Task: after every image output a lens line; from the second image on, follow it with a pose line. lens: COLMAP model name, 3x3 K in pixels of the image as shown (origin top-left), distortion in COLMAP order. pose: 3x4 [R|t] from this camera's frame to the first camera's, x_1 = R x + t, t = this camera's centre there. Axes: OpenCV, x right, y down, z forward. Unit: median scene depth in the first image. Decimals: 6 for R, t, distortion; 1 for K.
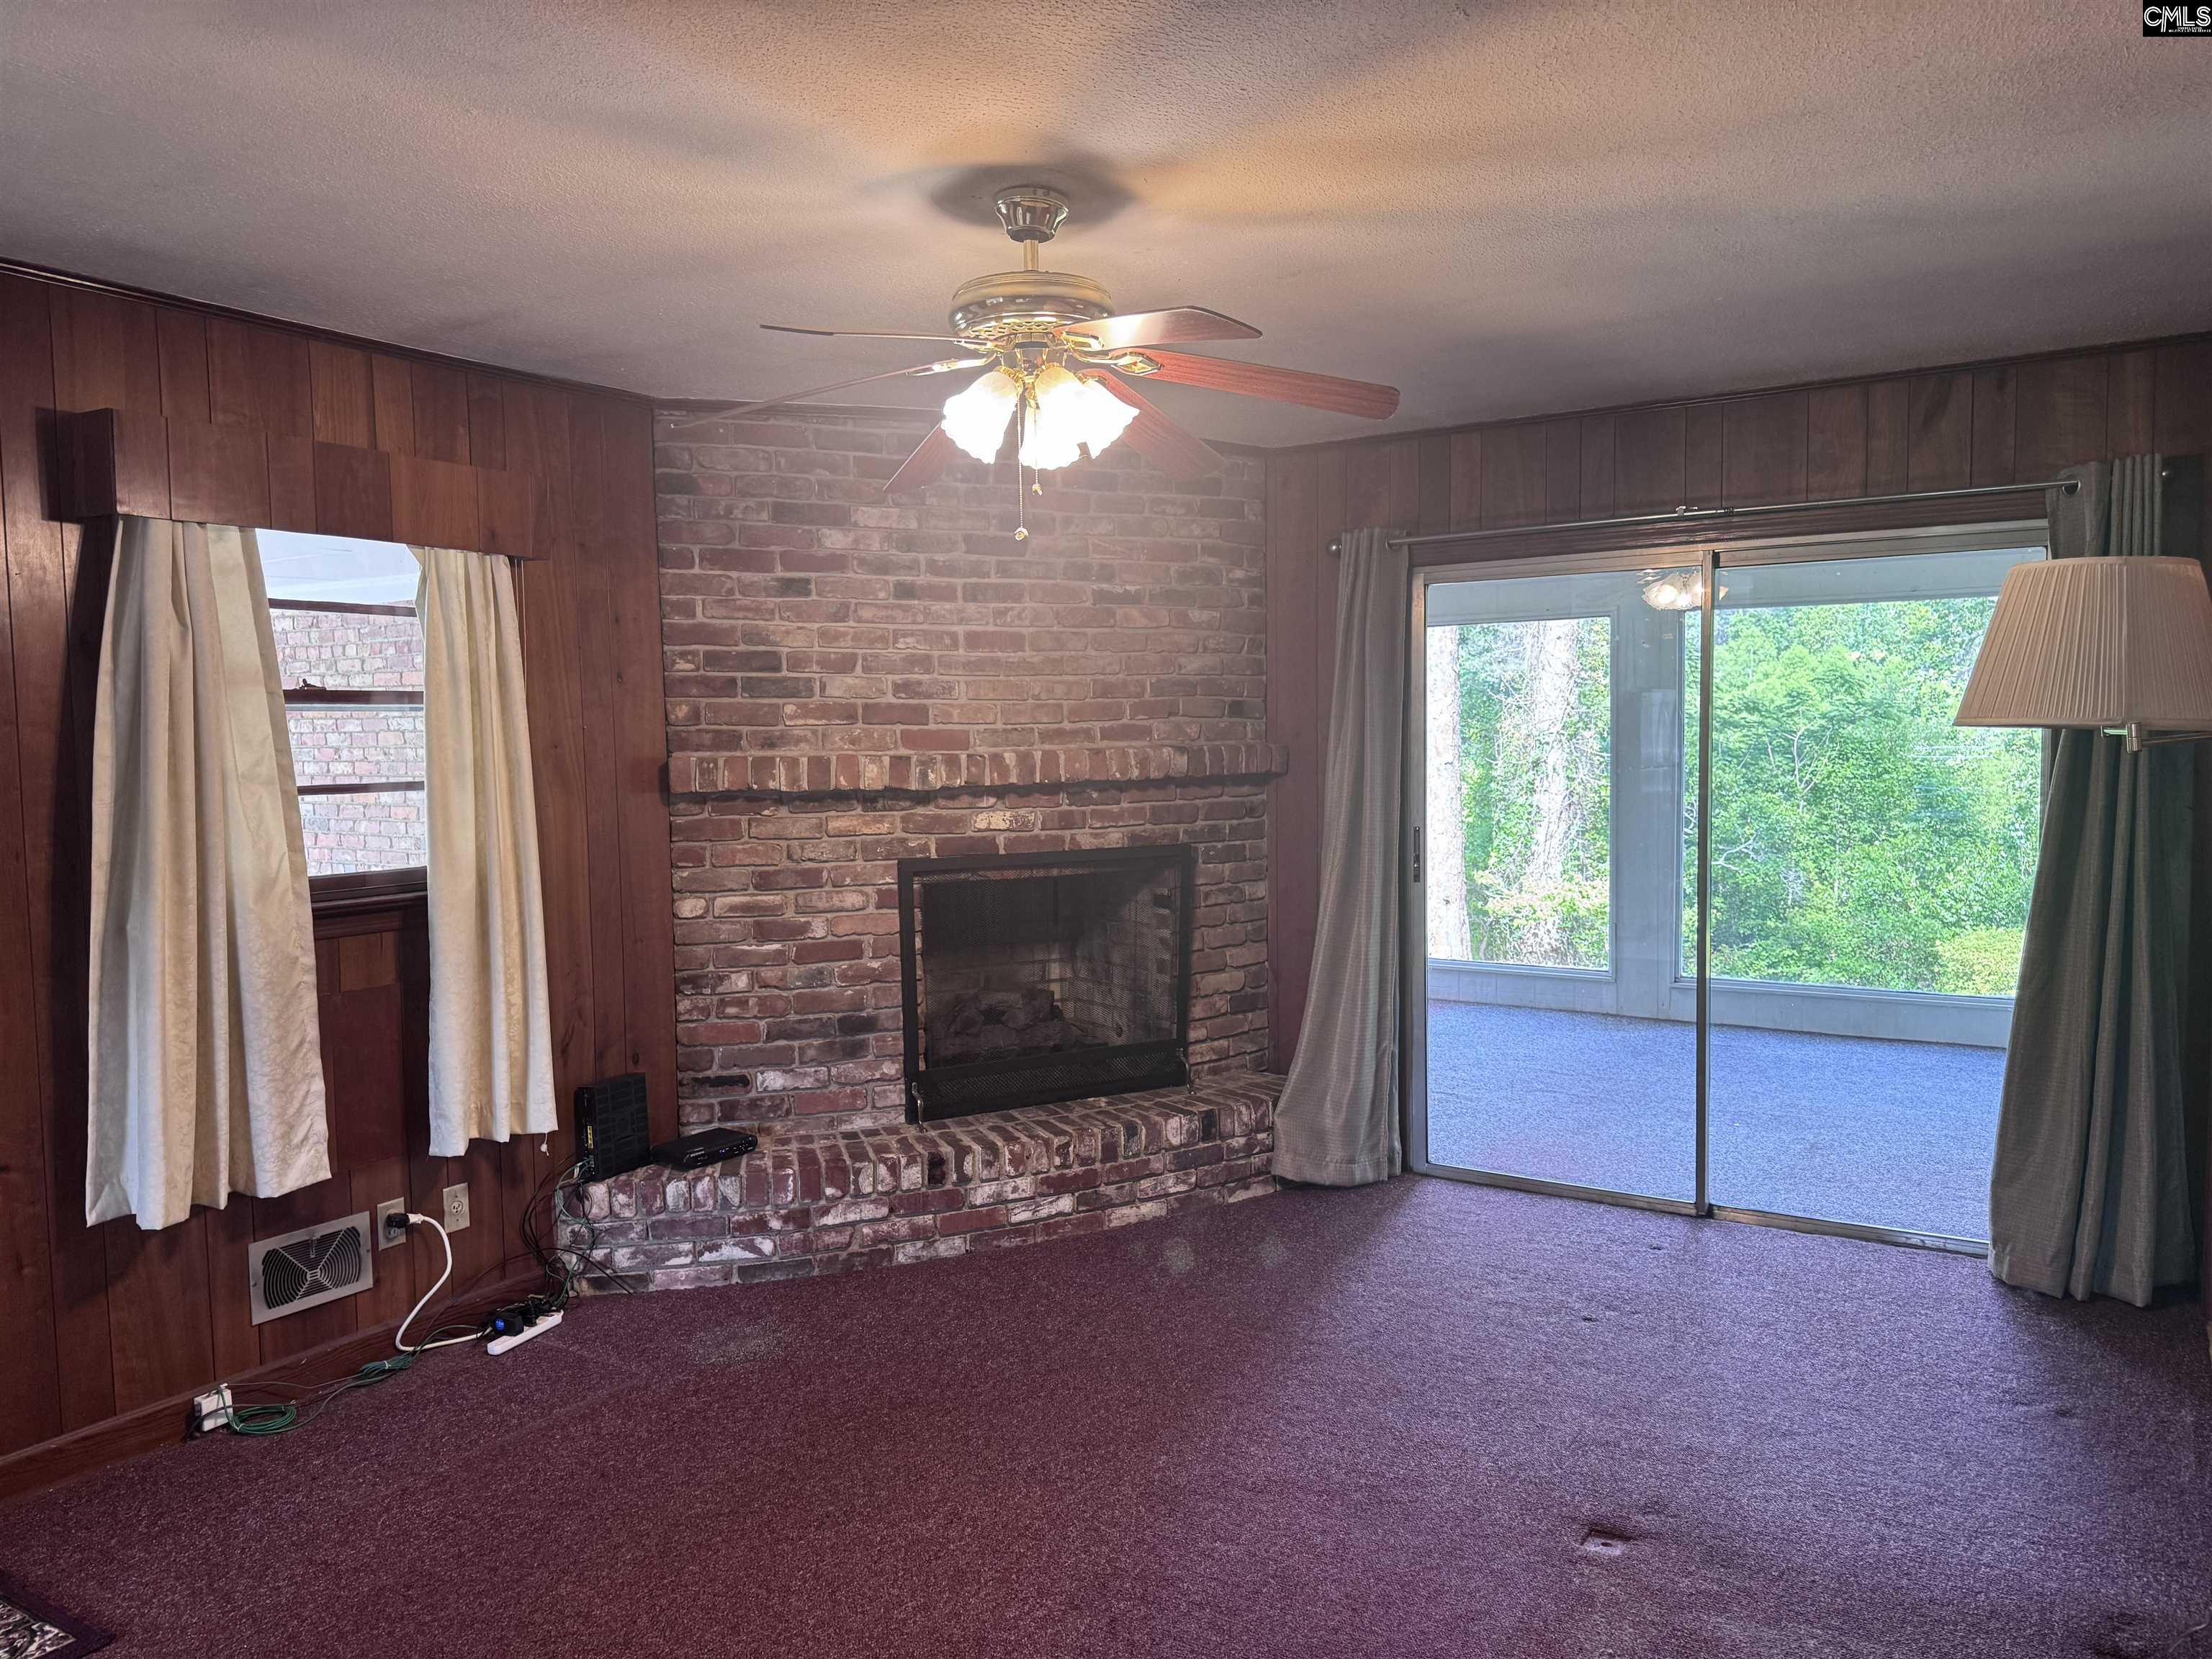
lens RADIAL K [[1583.6, 0, 1124.1], [0, 1583.6, 819.2], [0, 0, 1]] dist [0.061948, -0.074969]
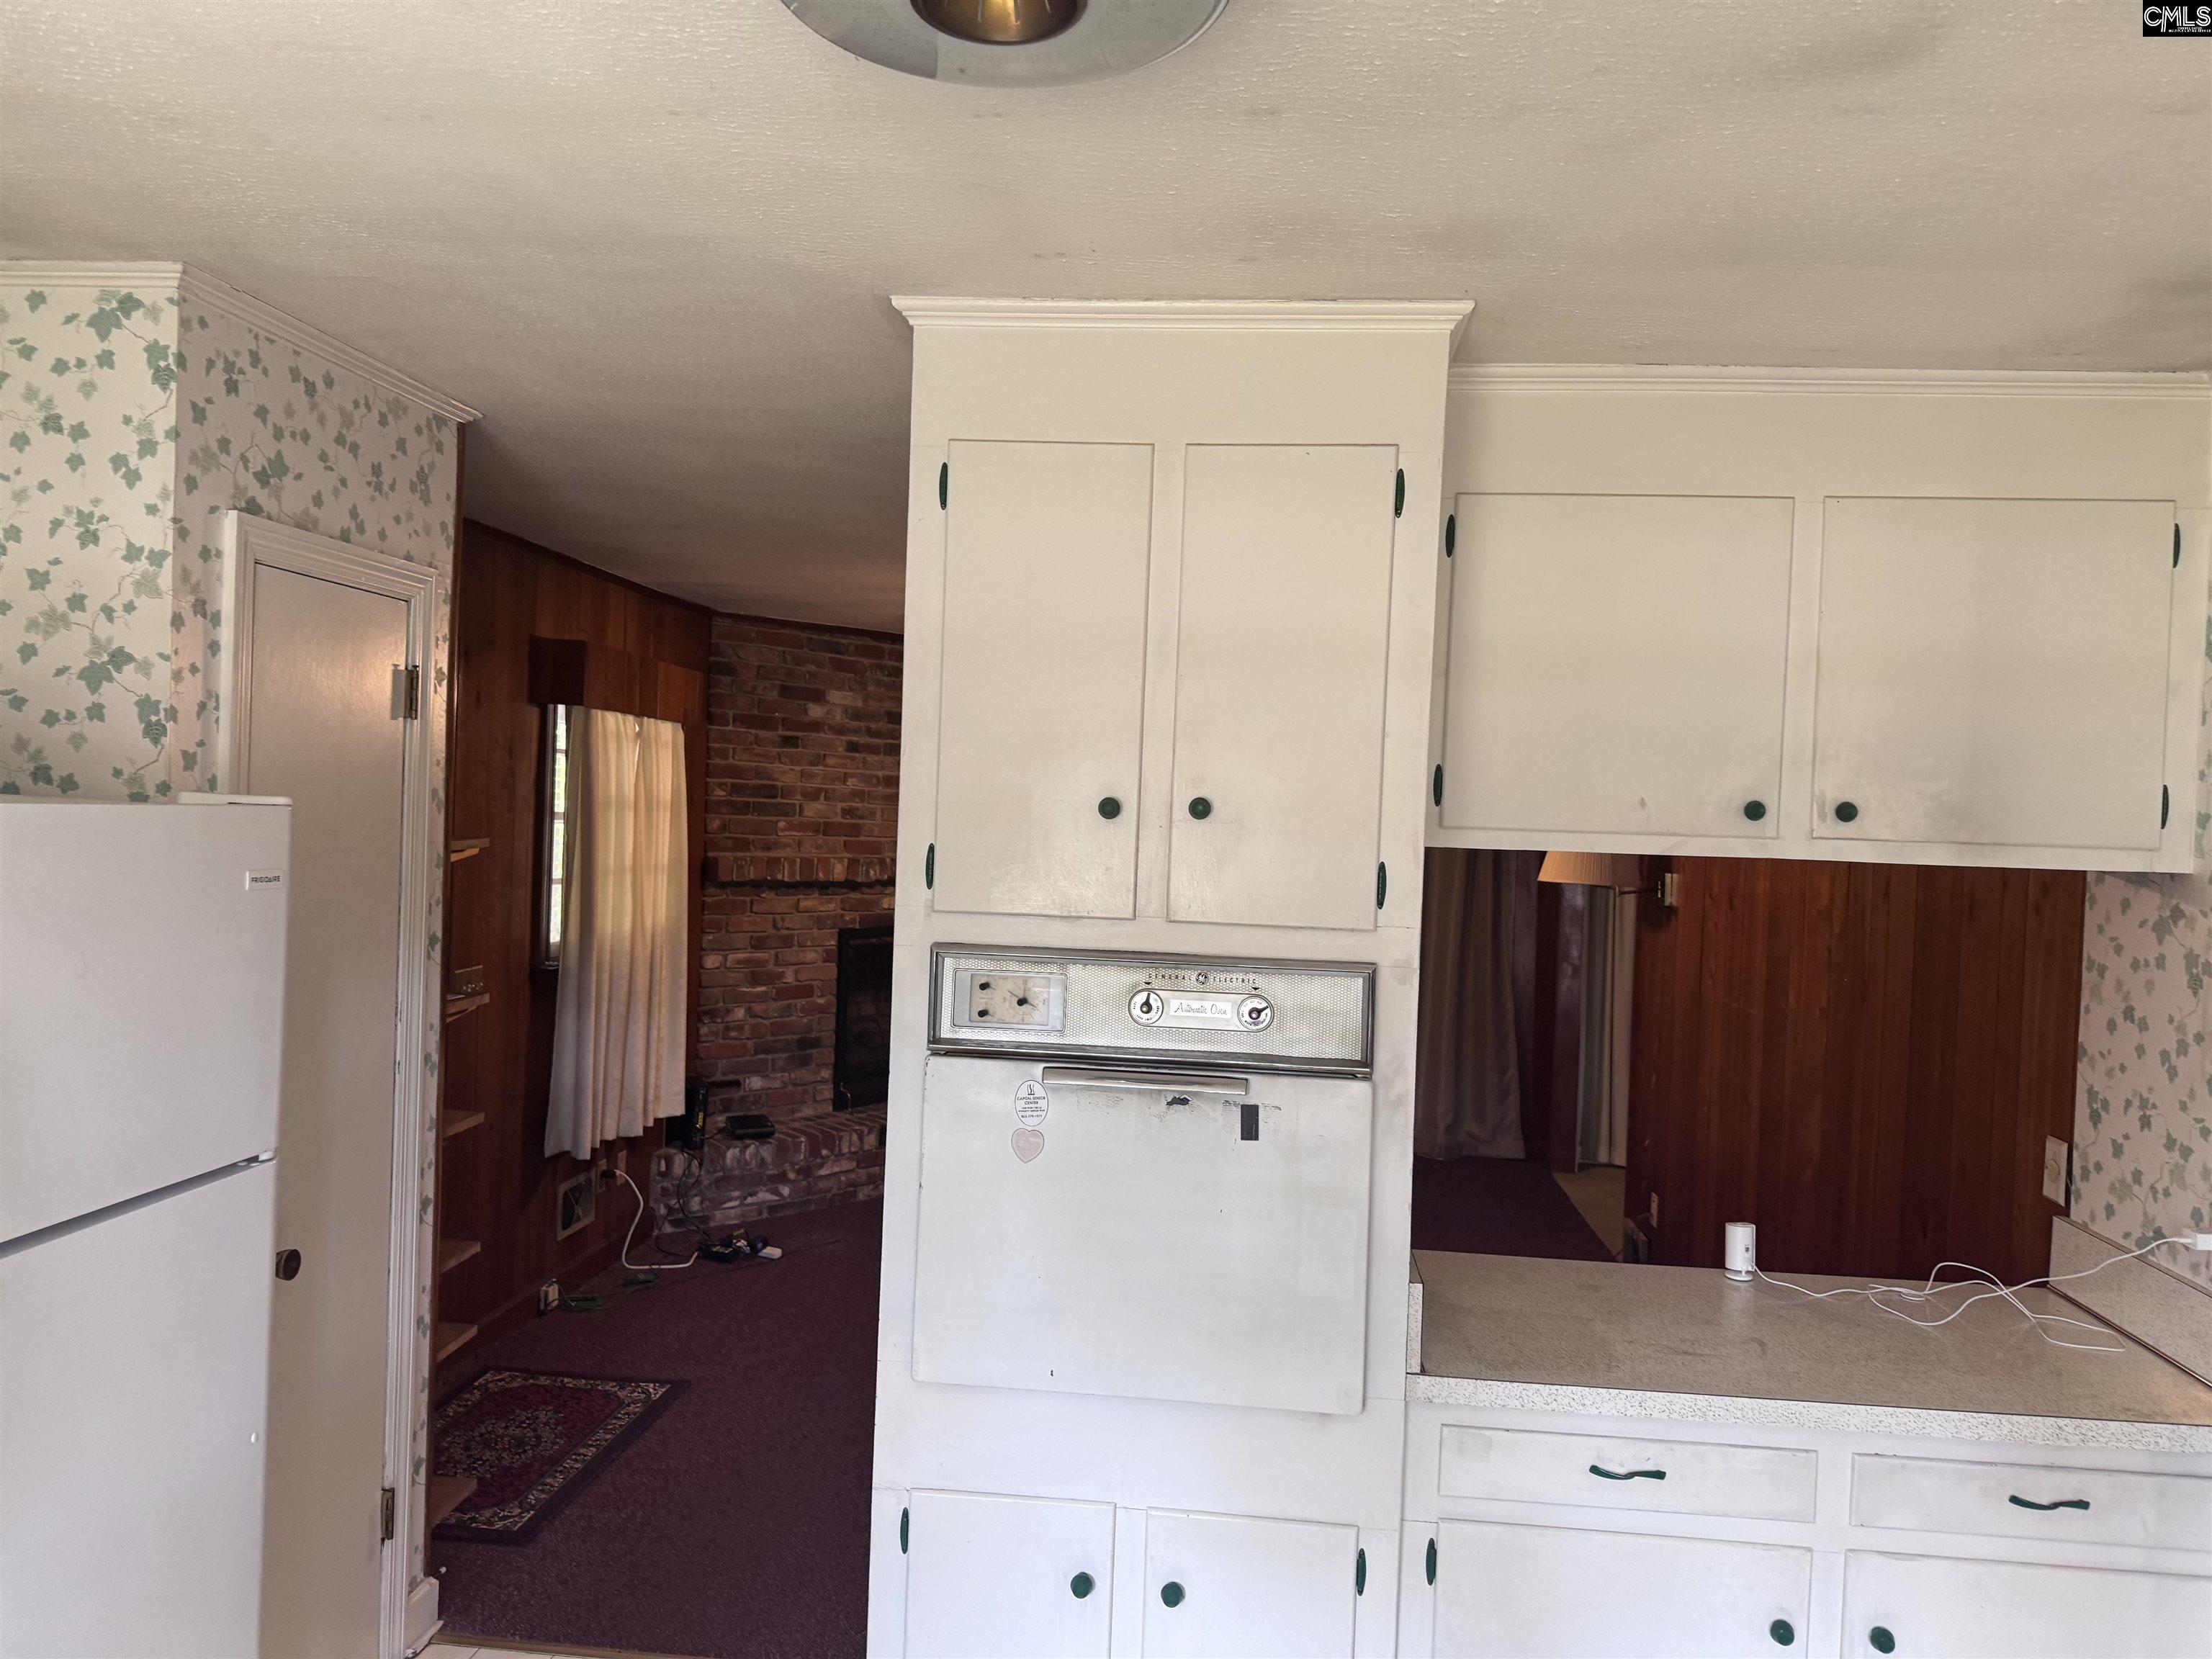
lens RADIAL K [[1583.6, 0, 1113.5], [0, 1583.6, 822.6], [0, 0, 1]] dist [0.061948, -0.074969]
pose [[0.889495, 0.038350, 0.455334, -0.609668], [-0.017320, 0.998585, -0.050270, -0.003321], [-0.456618, 0.036829, 0.888900, -0.438041]]
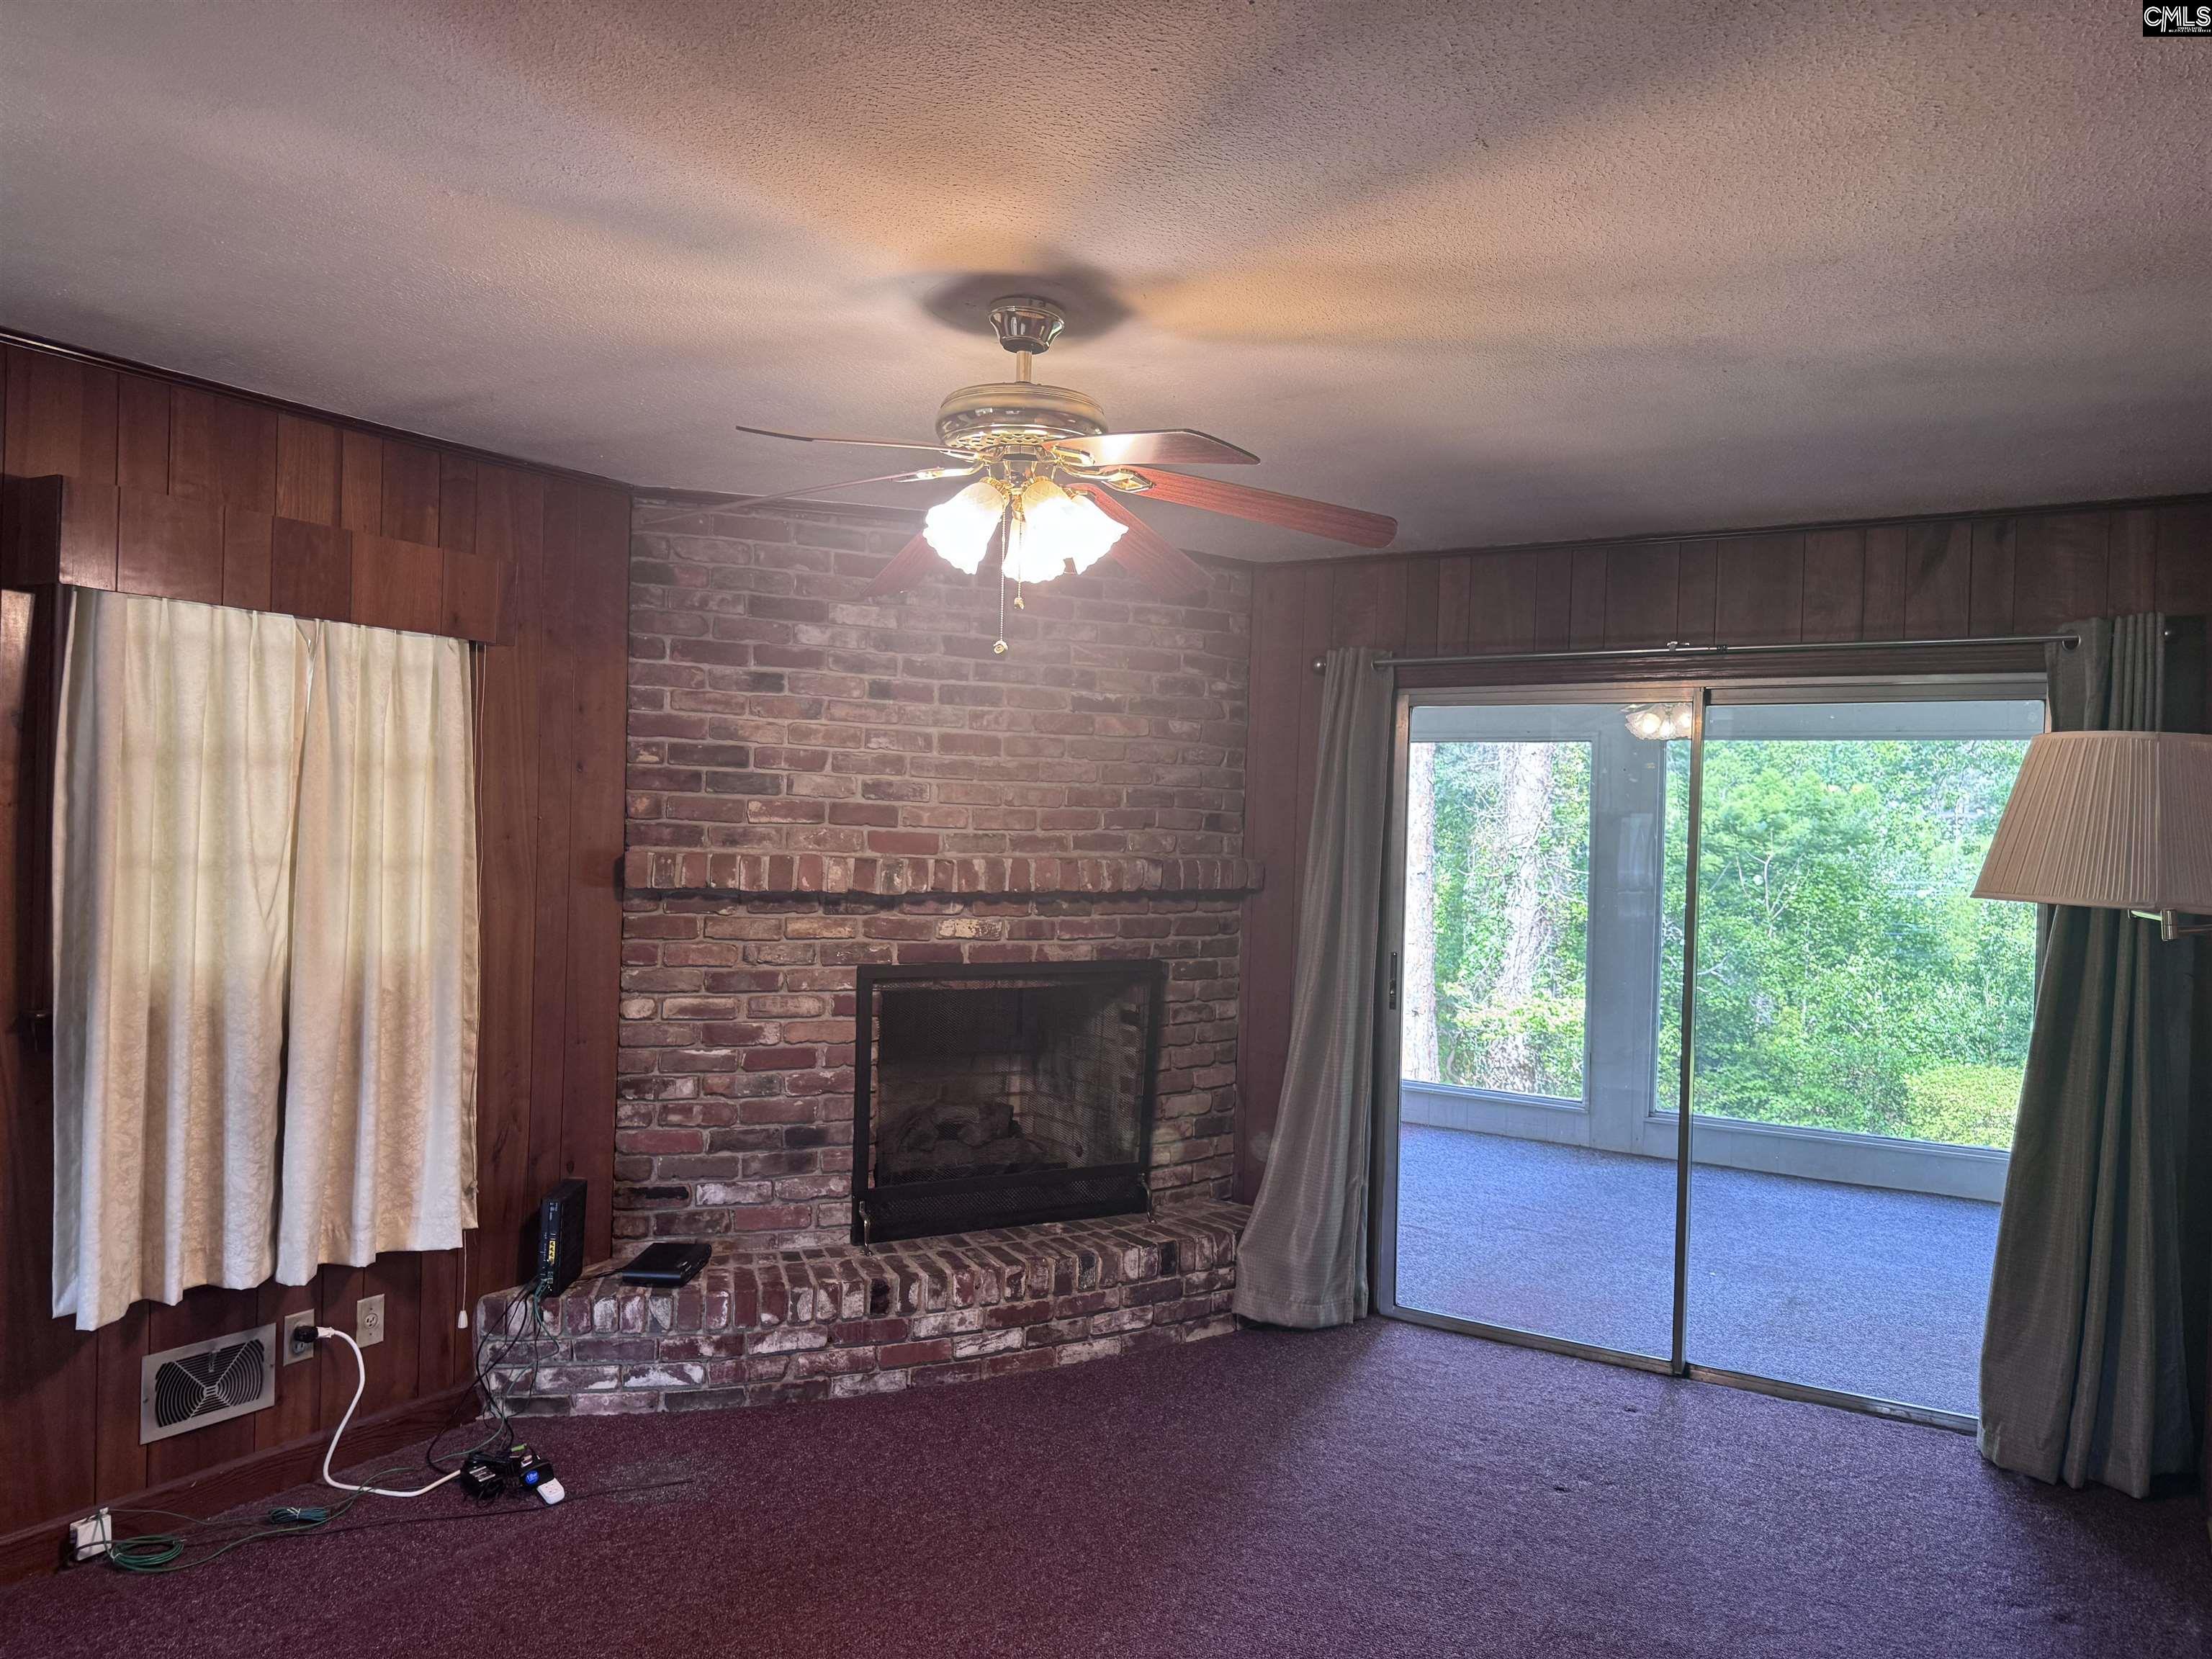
lens RADIAL K [[1583.6, 0, 1113.4], [0, 1583.6, 816.0], [0, 0, 1]] dist [0.061948, -0.074969]
pose [[0.999000, 0.043533, 0.010233, -0.001148], [-0.042844, 0.997277, -0.060027, -0.014772], [-0.012819, 0.059529, 0.998144, 0.029386]]
